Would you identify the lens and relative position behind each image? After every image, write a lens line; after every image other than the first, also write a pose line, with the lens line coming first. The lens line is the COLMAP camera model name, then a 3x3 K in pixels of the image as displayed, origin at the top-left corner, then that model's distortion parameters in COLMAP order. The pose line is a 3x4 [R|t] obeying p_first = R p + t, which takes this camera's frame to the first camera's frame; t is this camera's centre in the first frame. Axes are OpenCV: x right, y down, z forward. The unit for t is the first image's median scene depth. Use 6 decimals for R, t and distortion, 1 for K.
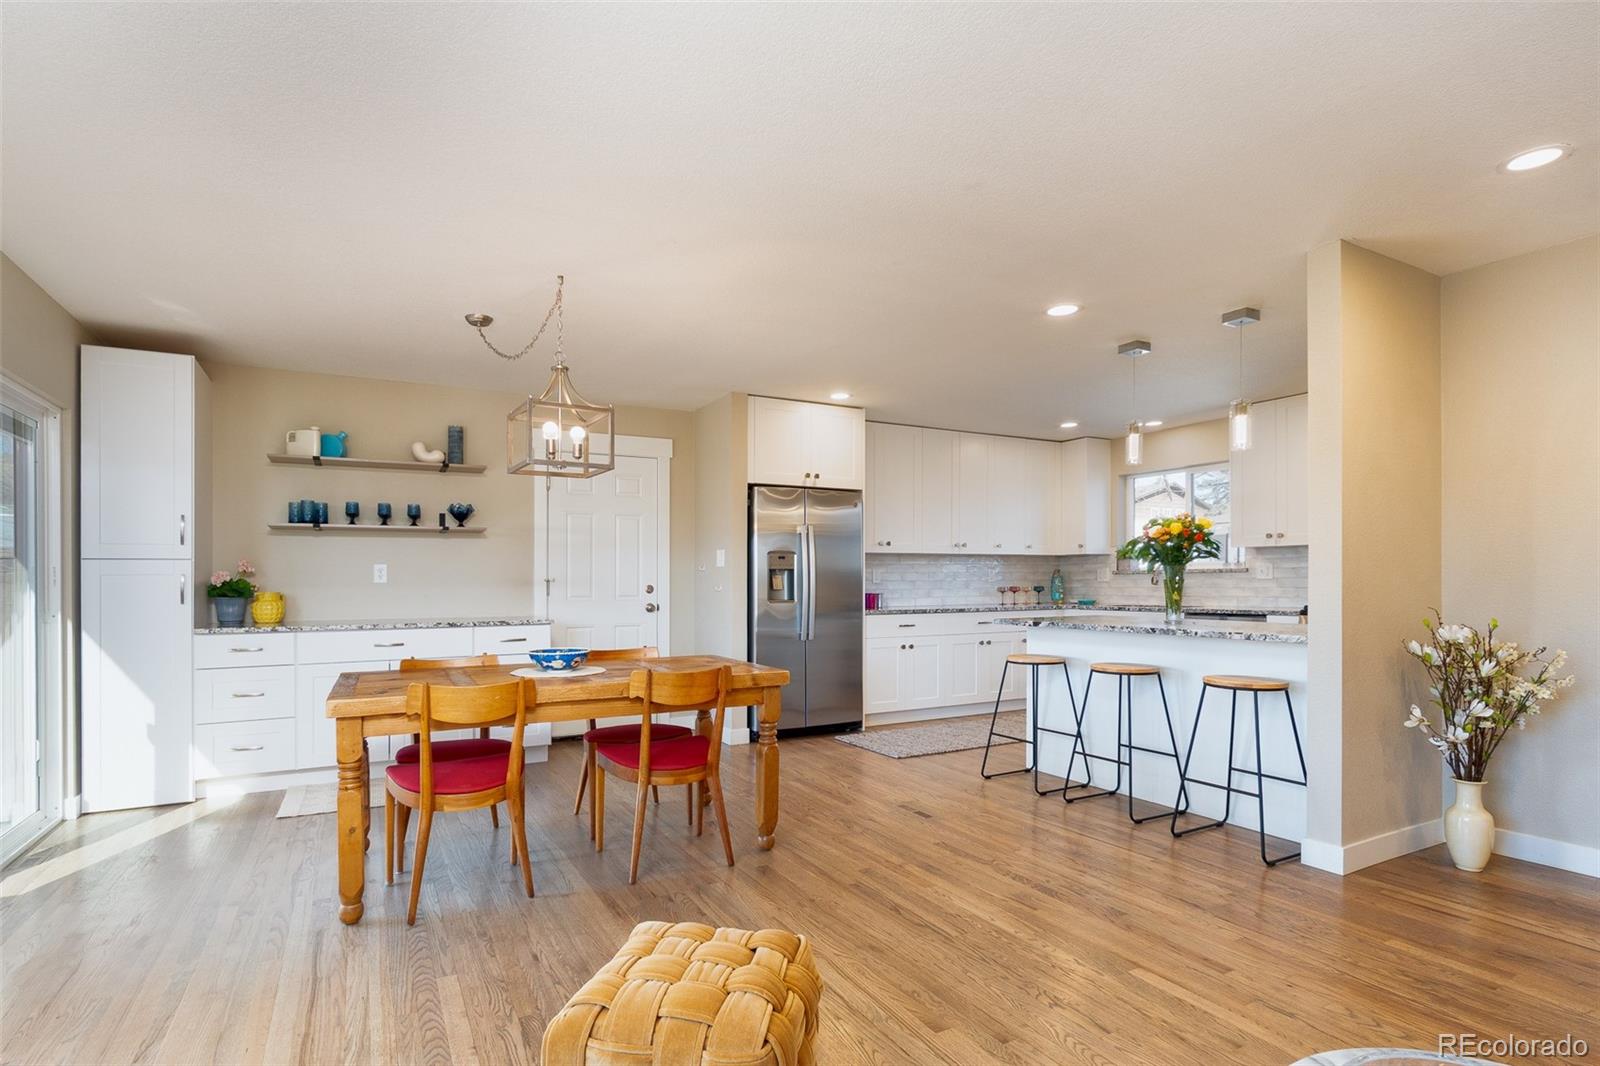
lens RADIAL K [[790.2, 0, 779.4], [0, 790.2, 610.8], [0, 0, 1]] dist [0.003702, -0.000605]
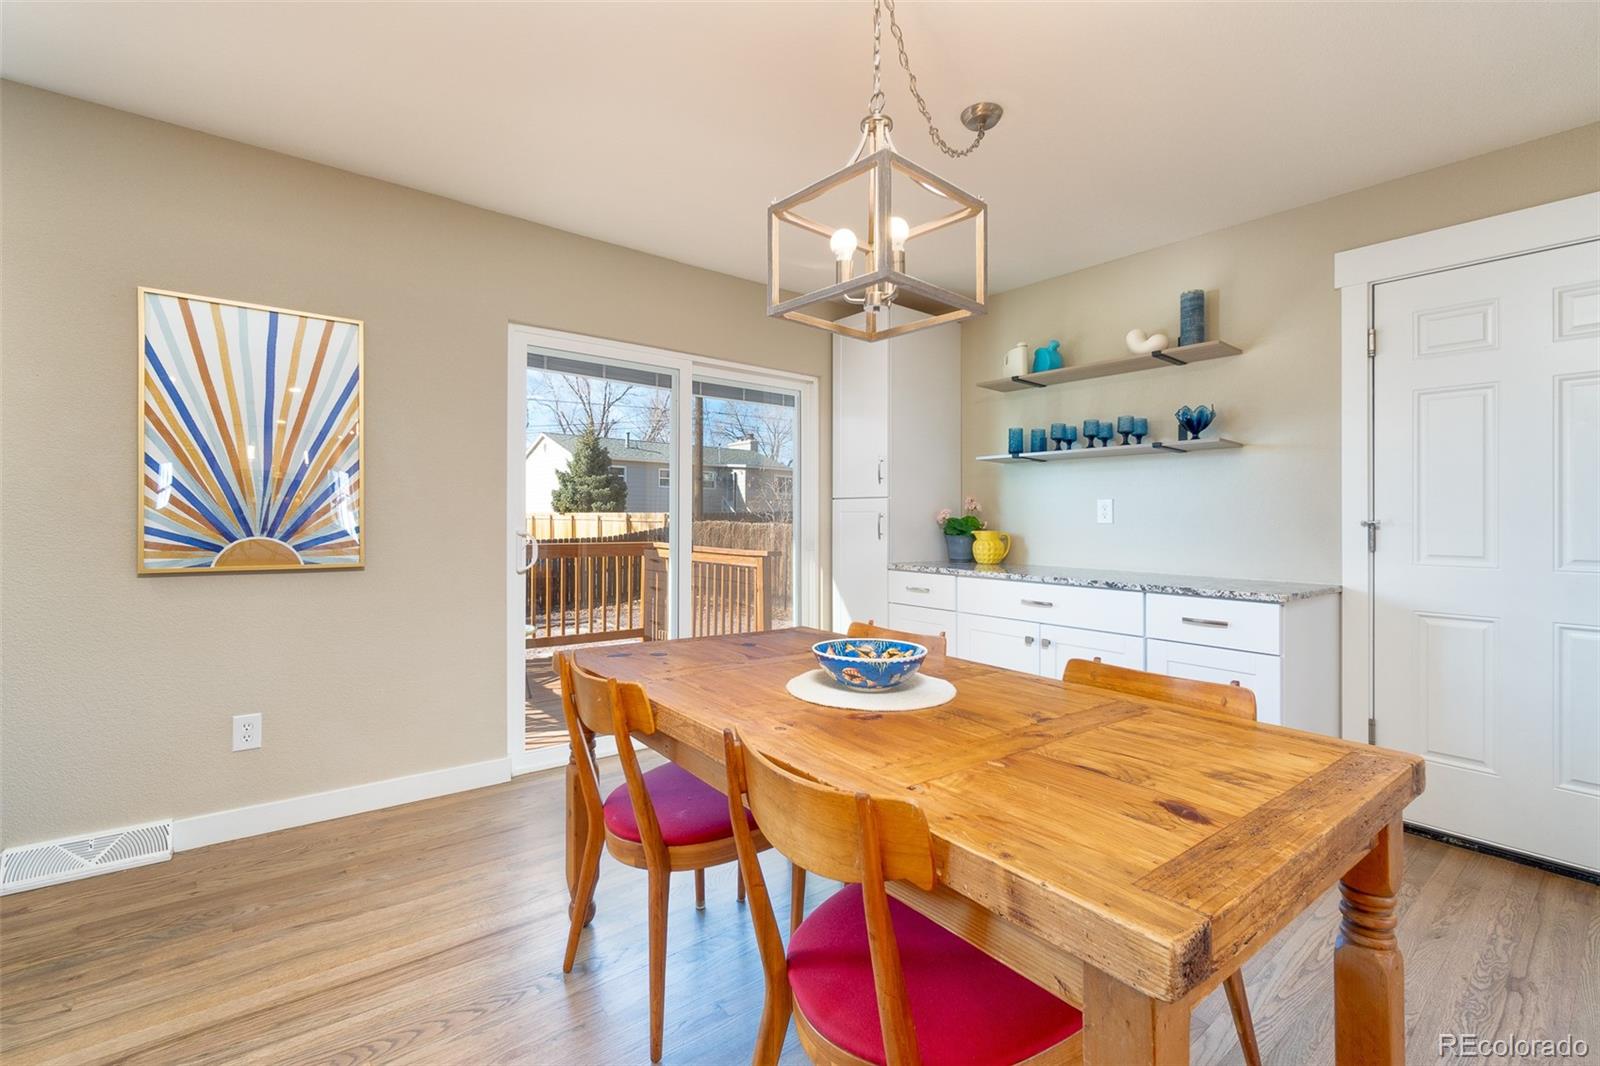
lens RADIAL K [[698.2, 0, 792.2], [0, 698.2, 507.8], [0, 0, 1]] dist [-0.006424, 0.001810]
pose [[0.165696, -0.006977, -0.986152, 0.101741], [-0.050246, 0.998616, -0.015507, -0.020593], [0.984896, 0.052120, 0.165116, 0.499113]]
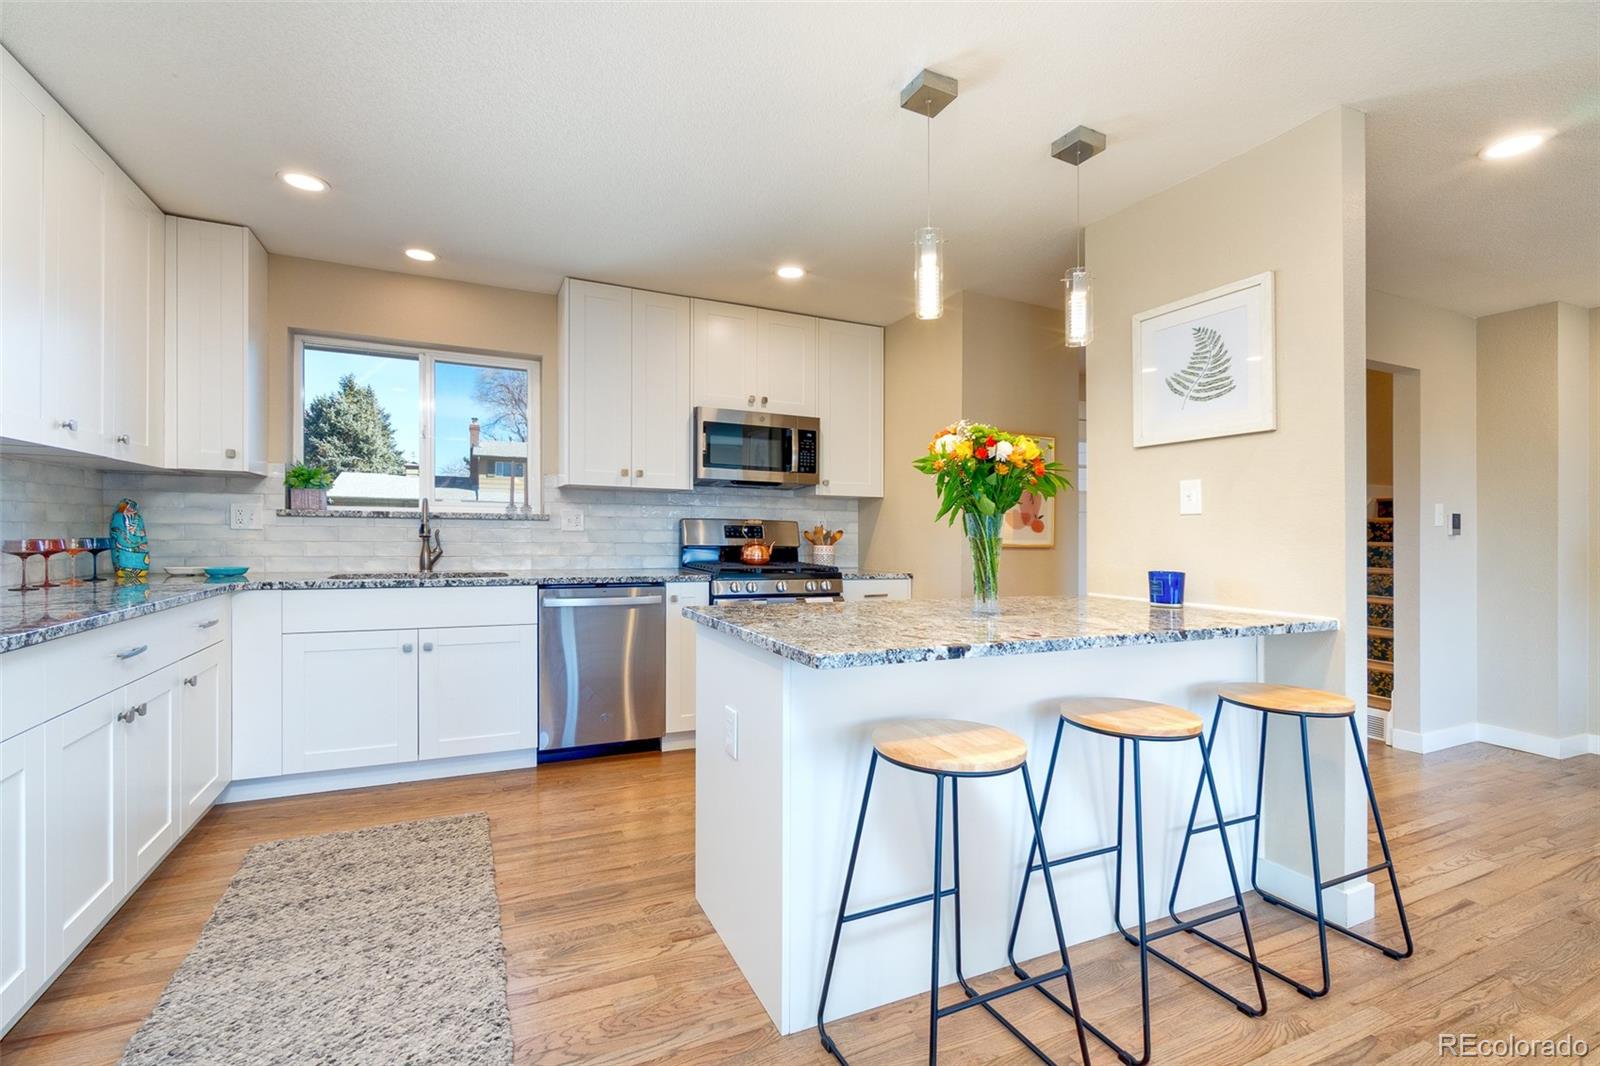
lens RADIAL K [[698.2, 0, 788.9], [0, 698.2, 534.8], [0, 0, 1]] dist [-0.006424, 0.001810]
pose [[0.069025, 0.004931, 0.997603, -0.012142], [0.020994, 0.999759, -0.006394, -0.030482], [-0.997394, 0.021385, 0.068905, 0.817788]]
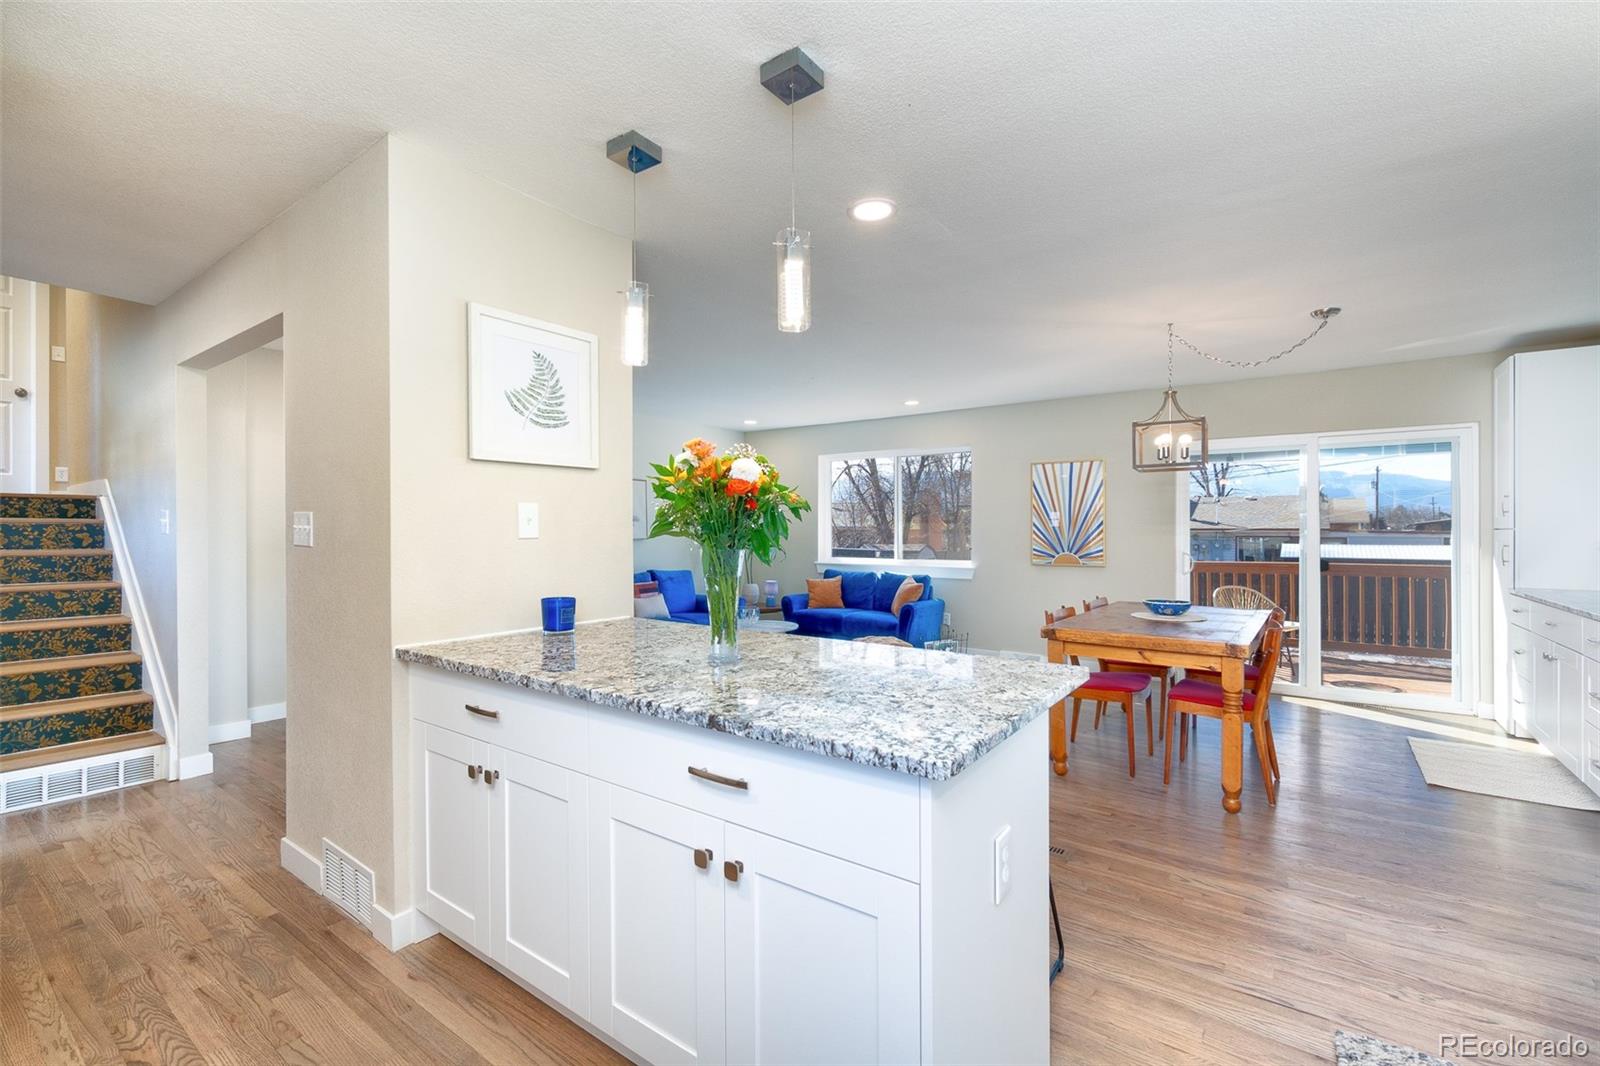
lens RADIAL K [[698.2, 0, 779.1], [0, 698.2, 537.7], [0, 0, 1]] dist [-0.006424, 0.001810]
pose [[-0.910408, 0.011033, -0.413564, 0.482781], [-0.009810, 0.998788, 0.048242, -0.064019], [0.413594, 0.047977, -0.909196, 1.053506]]
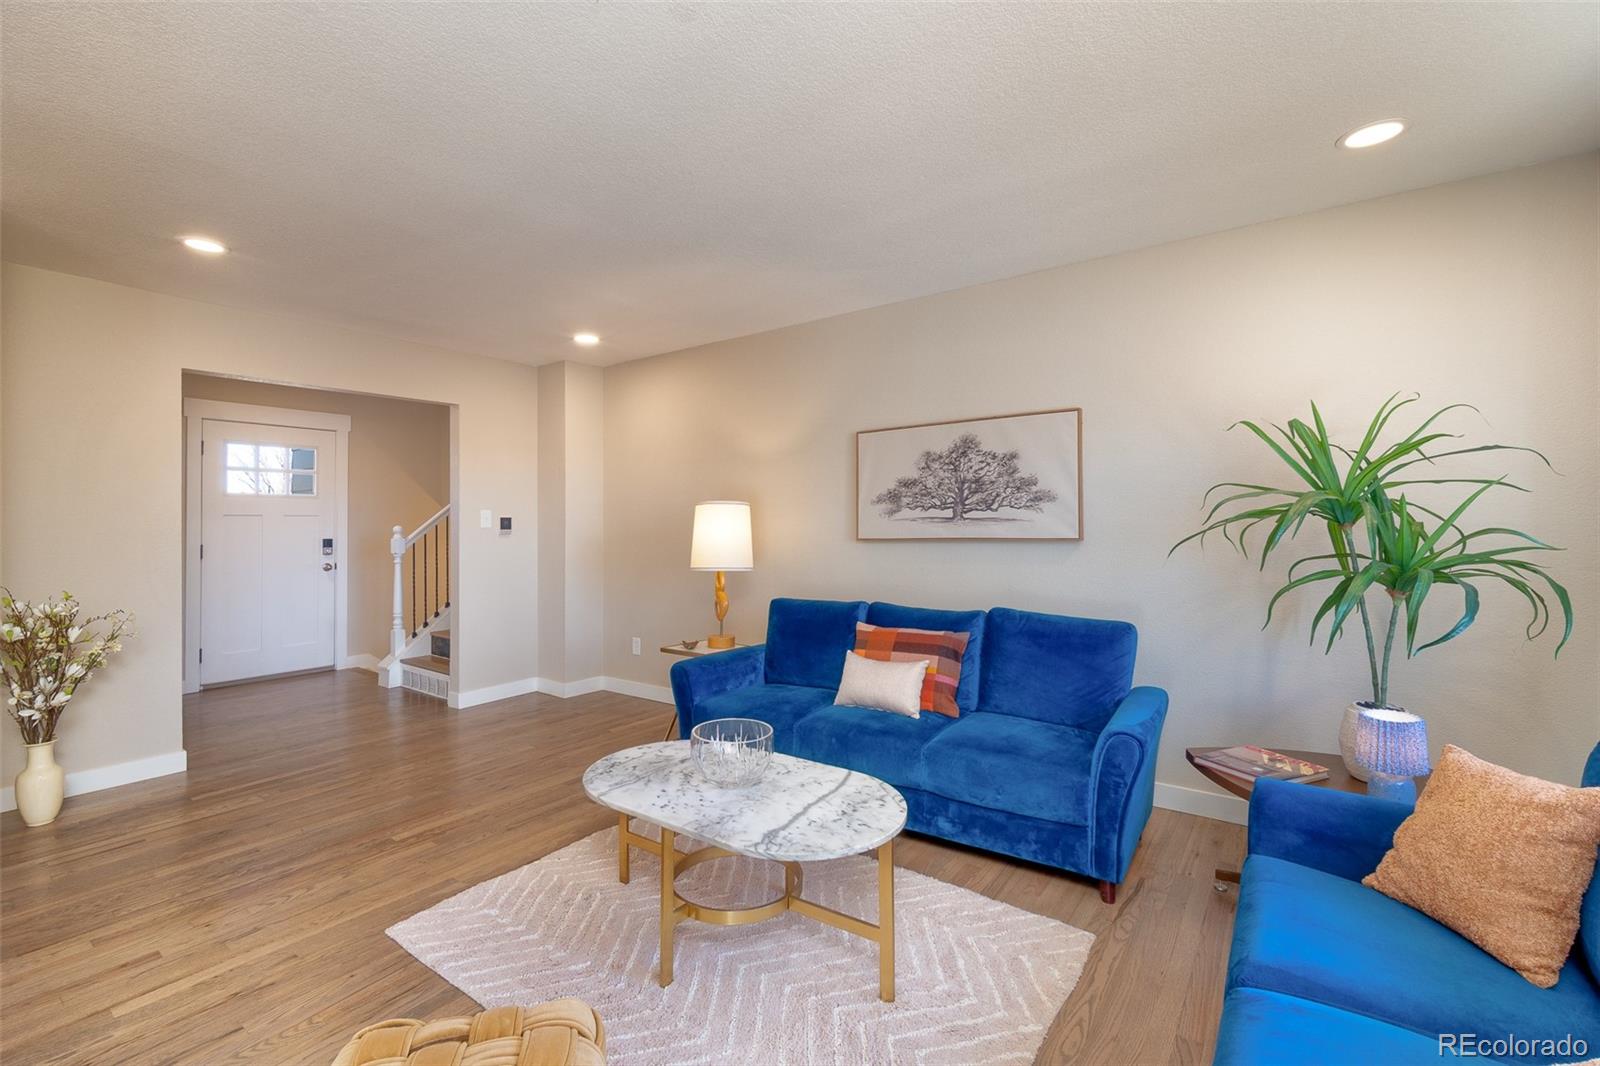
lens RADIAL K [[698.2, 0, 790.1], [0, 698.2, 524.2], [0, 0, 1]] dist [-0.006424, 0.001810]
pose [[-0.427048, 0.009241, 0.904182, -0.235925], [0.041117, 0.999112, 0.009209, -0.026900], [-0.903293, 0.041110, -0.427049, 0.256190]]
